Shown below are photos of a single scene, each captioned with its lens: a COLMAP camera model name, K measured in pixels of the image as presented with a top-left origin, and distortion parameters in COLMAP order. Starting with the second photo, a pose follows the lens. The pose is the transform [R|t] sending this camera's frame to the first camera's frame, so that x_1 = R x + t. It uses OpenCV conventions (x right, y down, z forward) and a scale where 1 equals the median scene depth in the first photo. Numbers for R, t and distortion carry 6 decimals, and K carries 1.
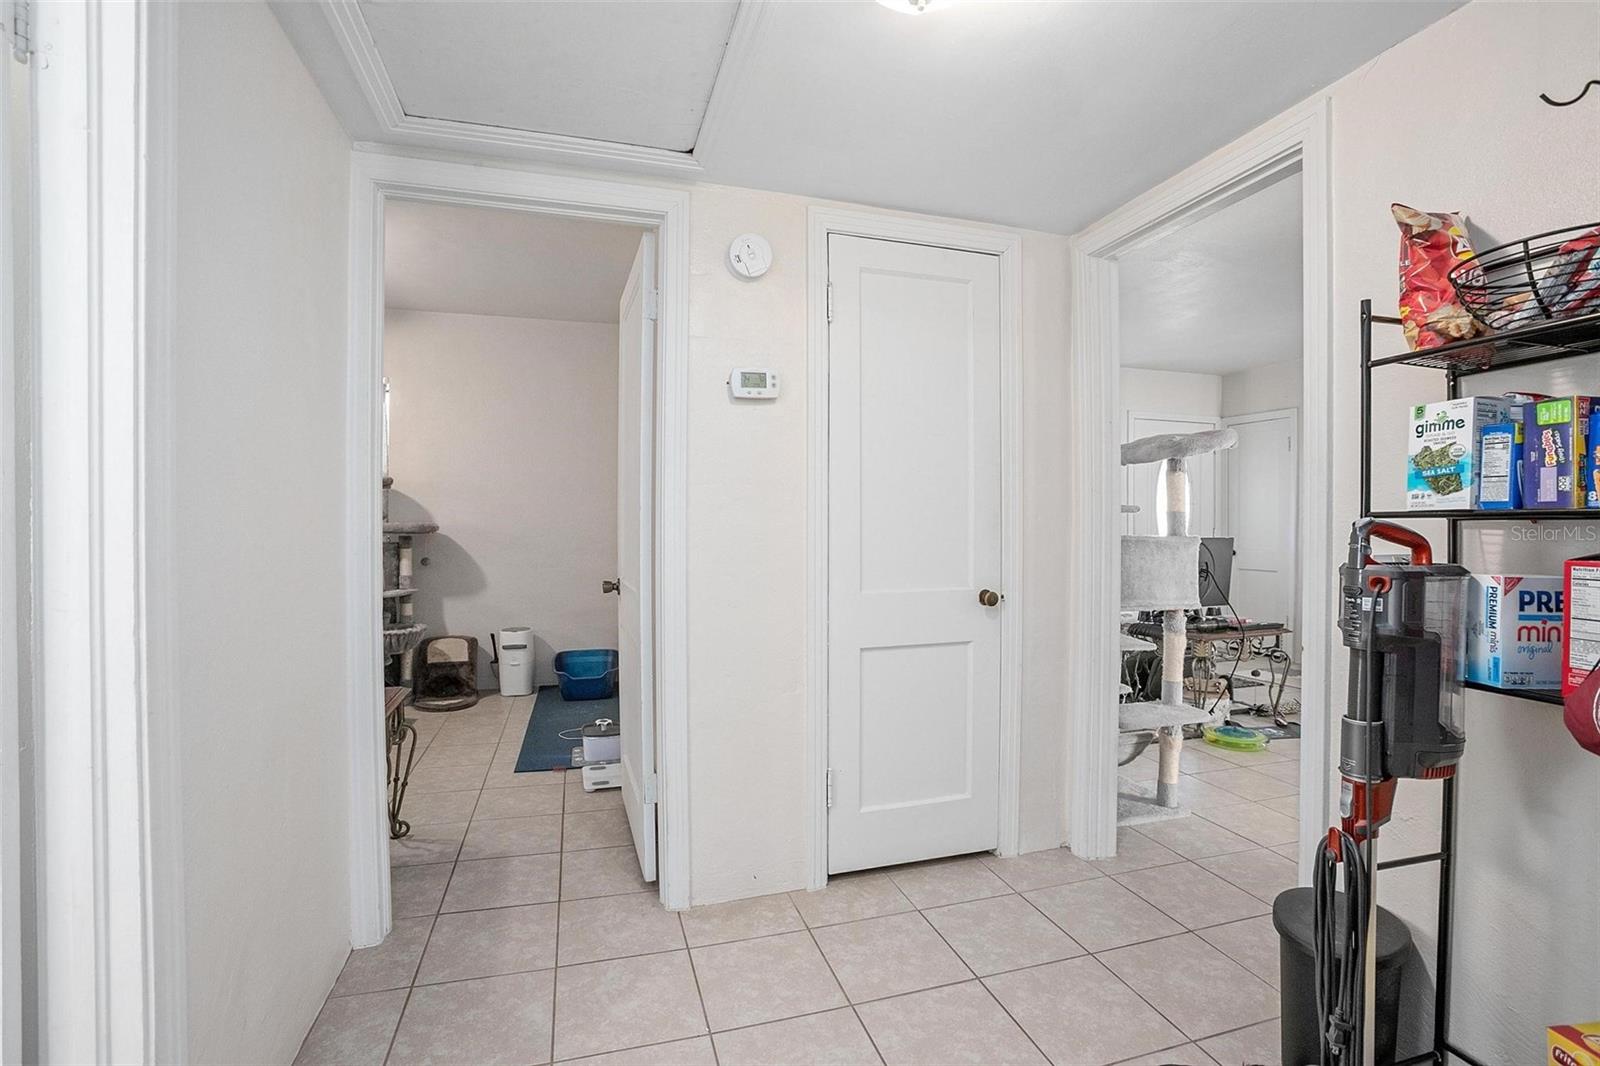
lens RADIAL K [[727.7, 0, 796.6], [0, 727.7, 530.0], [0, 0, 1]] dist [-0.078529, 0.032323]
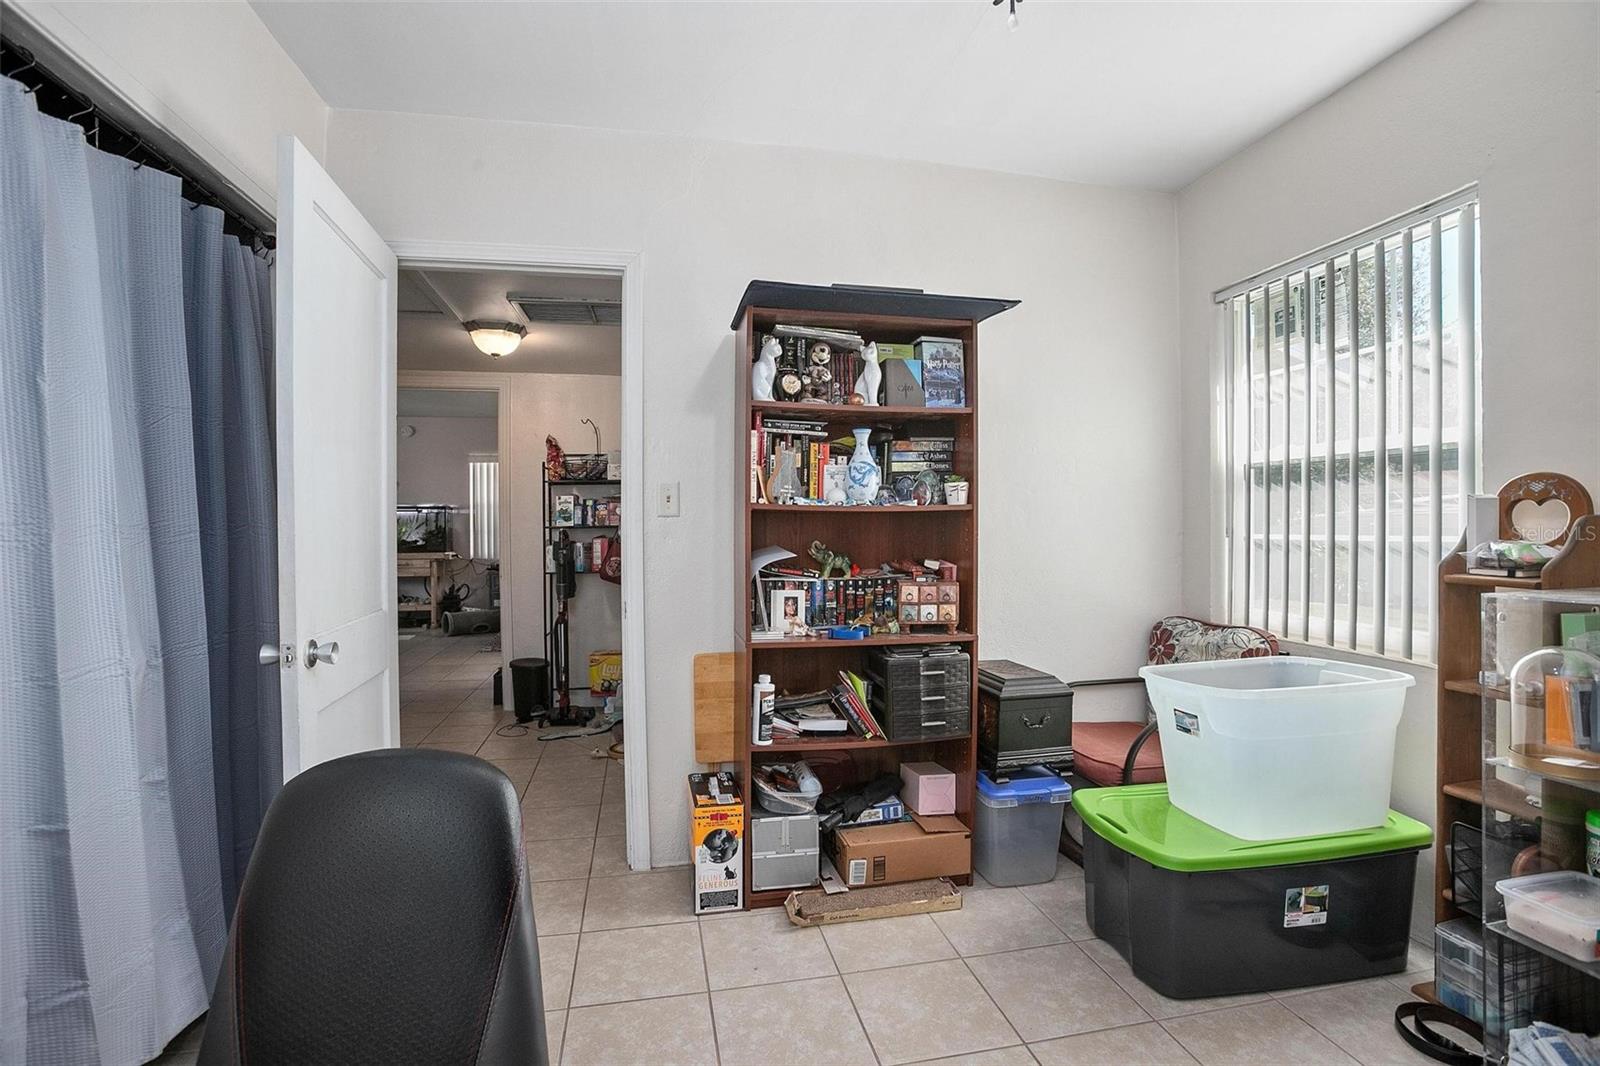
lens RADIAL K [[727.7, 0, 796.6], [0, 727.7, 530.0], [0, 0, 1]] dist [-0.078529, 0.032323]
pose [[0.076603, -0.009279, 0.997018, -2.753074], [0.015319, 0.999850, 0.008128, -0.021635], [-0.996944, 0.014650, 0.076734, -0.480046]]
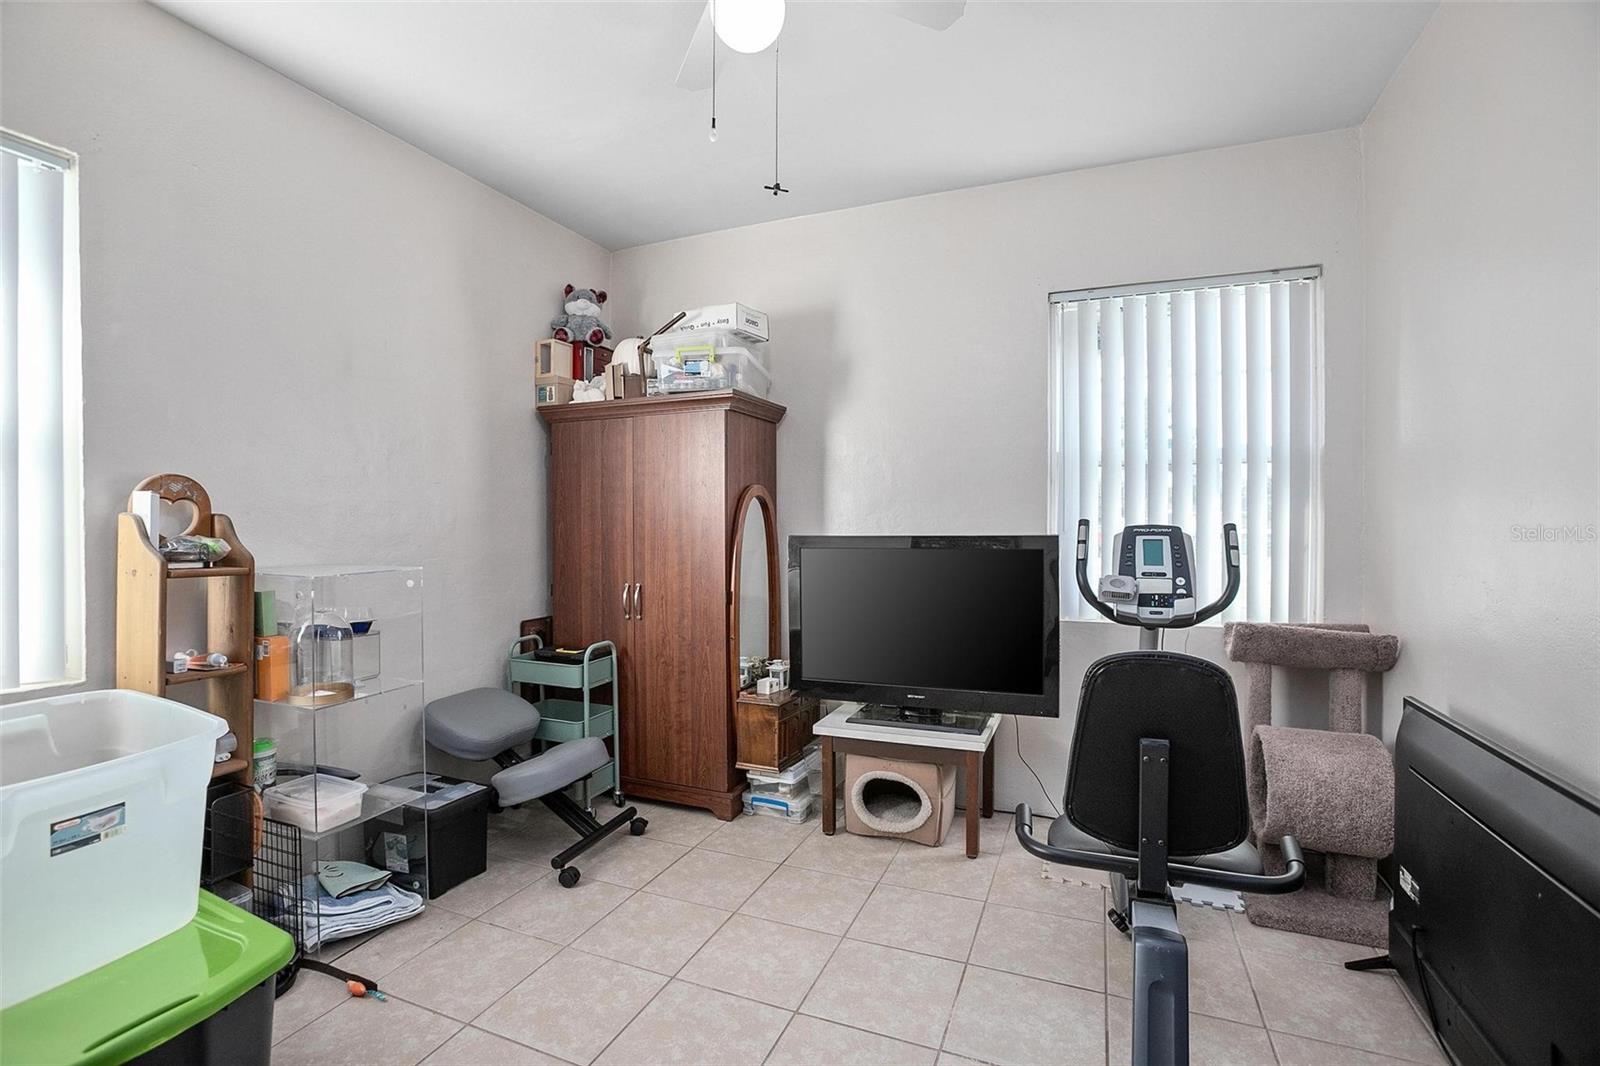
lens RADIAL K [[727.7, 0, 796.6], [0, 727.7, 530.0], [0, 0, 1]] dist [-0.078529, 0.032323]
pose [[-0.629617, -0.002294, -0.776902, -0.888242], [-0.008218, 0.999959, 0.003707, 0.004120], [0.776862, 0.008719, -0.629611, 0.197699]]
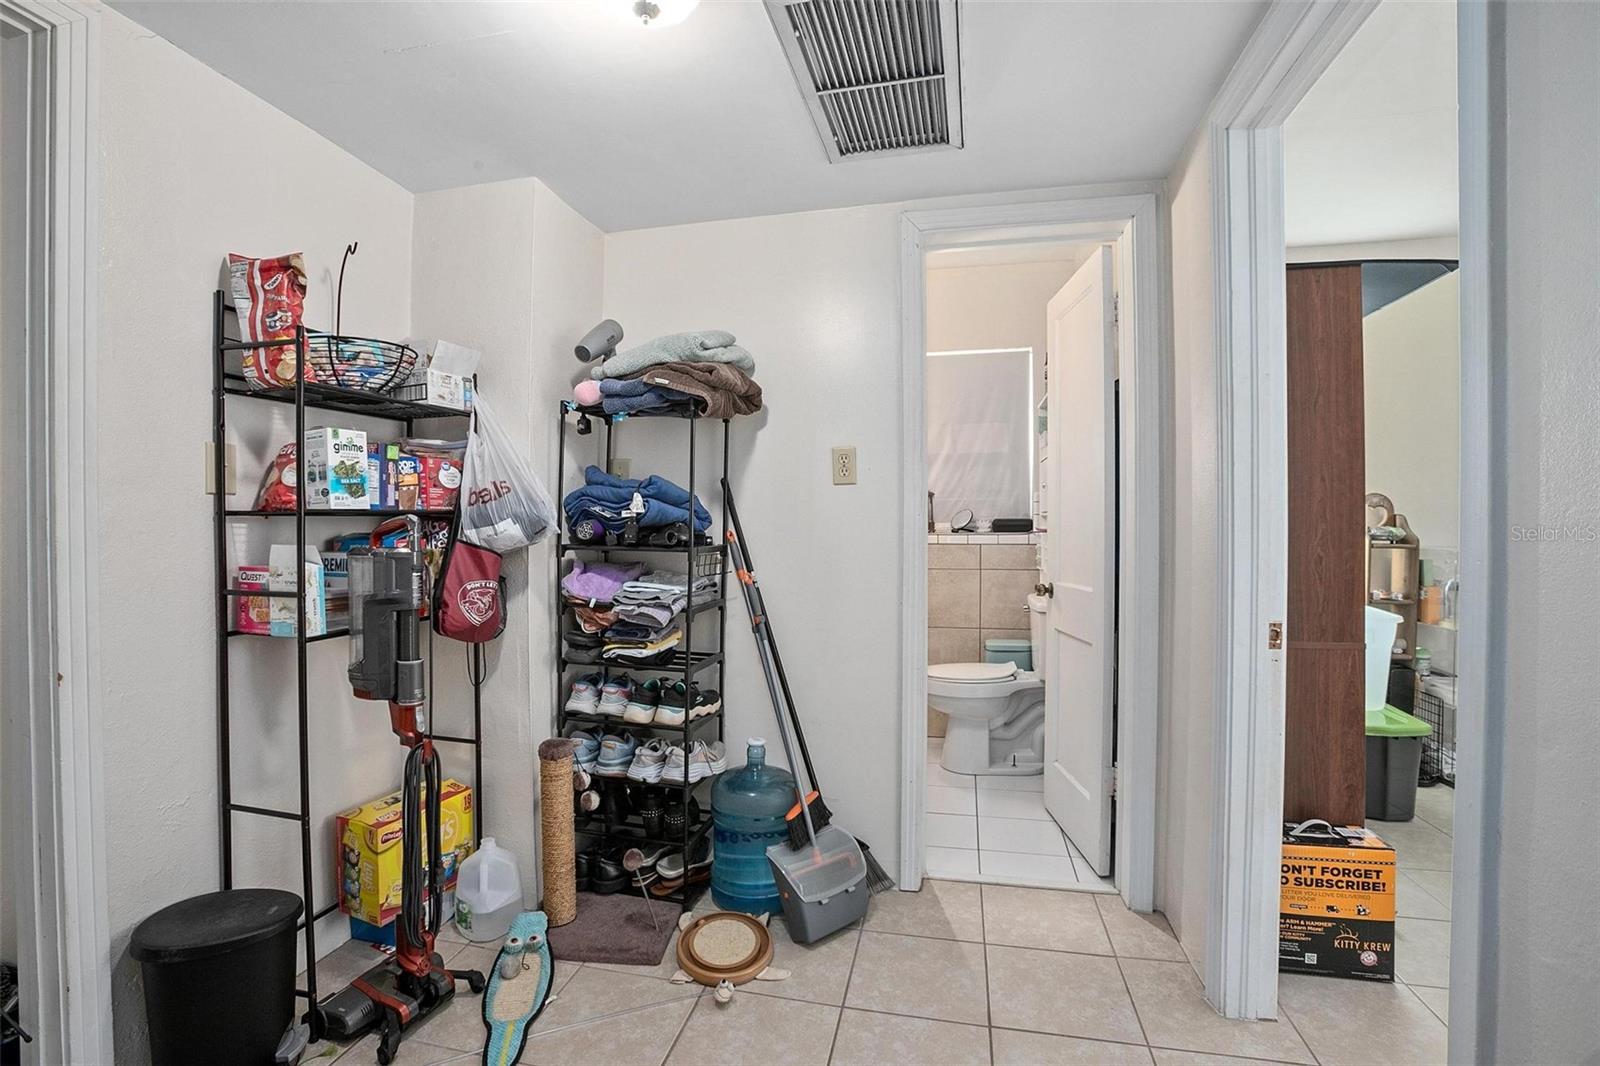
lens RADIAL K [[727.7, 0, 796.6], [0, 727.7, 530.0], [0, 0, 1]] dist [-0.078529, 0.032323]
pose [[-0.874788, -0.009662, 0.484409, -0.531808], [0.001185, 0.999755, 0.022081, -0.017461], [-0.484504, 0.019890, -0.874563, 1.839005]]
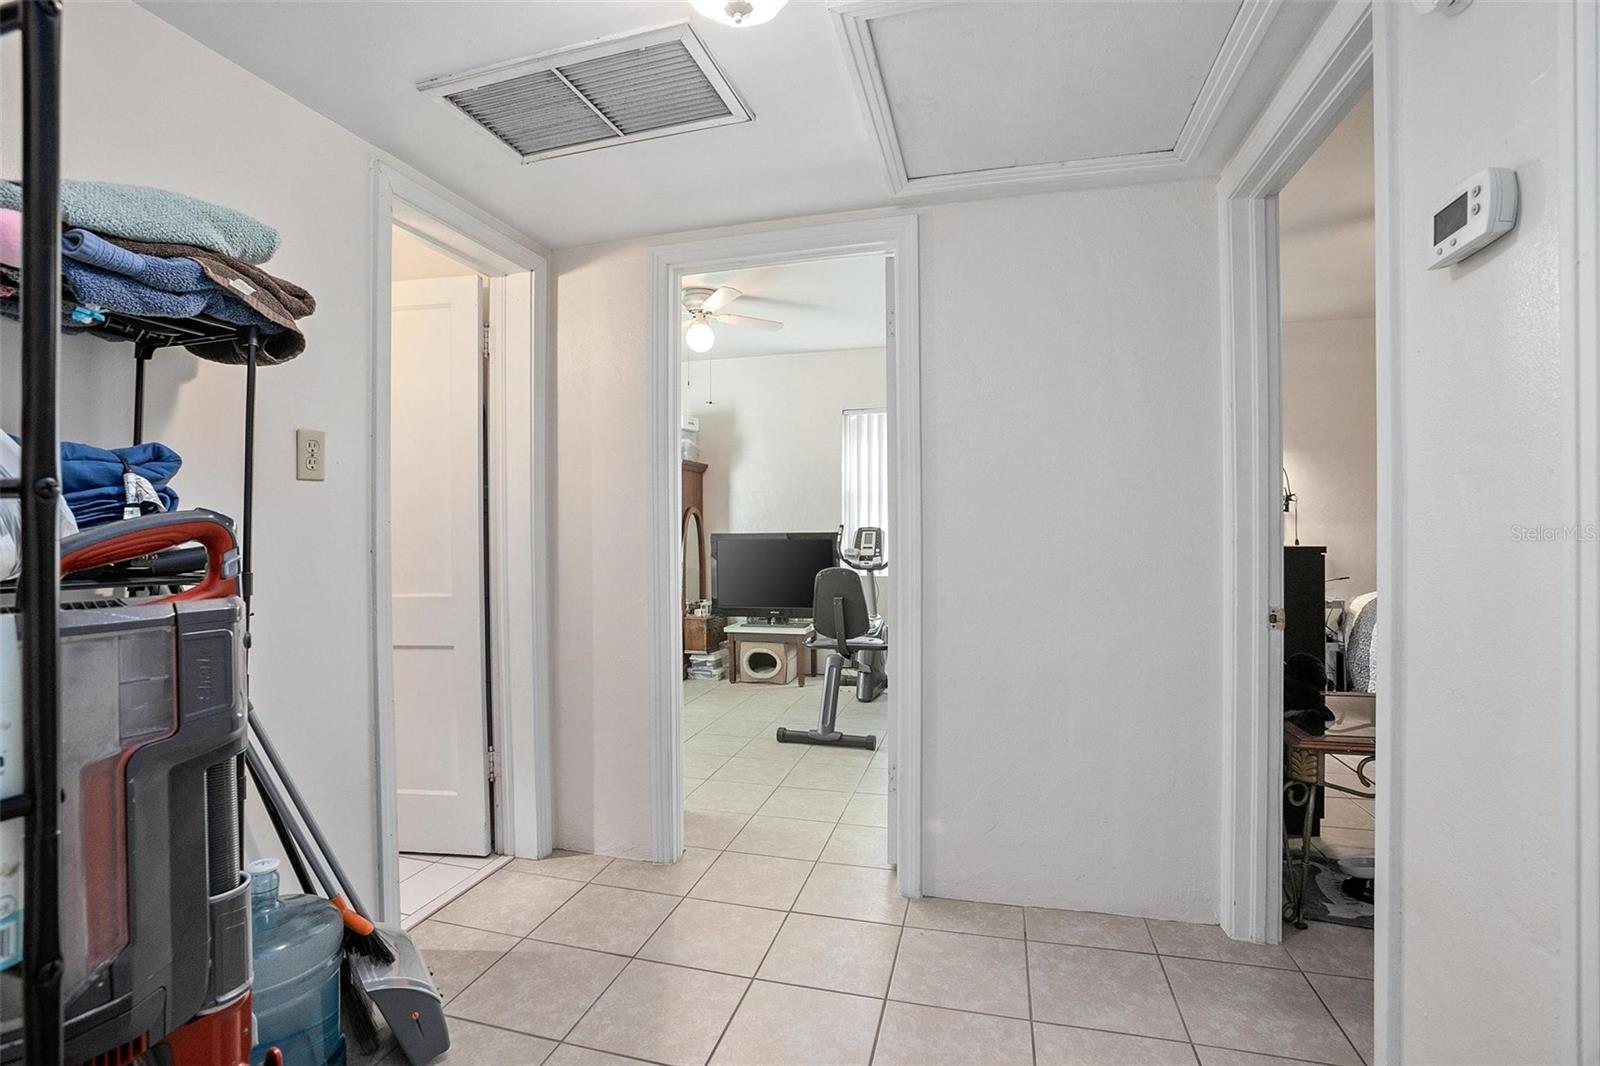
lens RADIAL K [[727.7, 0, 796.6], [0, 727.7, 530.0], [0, 0, 1]] dist [-0.078529, 0.032323]
pose [[-0.526191, 0.000937, -0.850366, 1.003708], [-0.000450, 0.999999, 0.001380, 0.003558], [0.850366, 0.001109, -0.526190, 1.639672]]
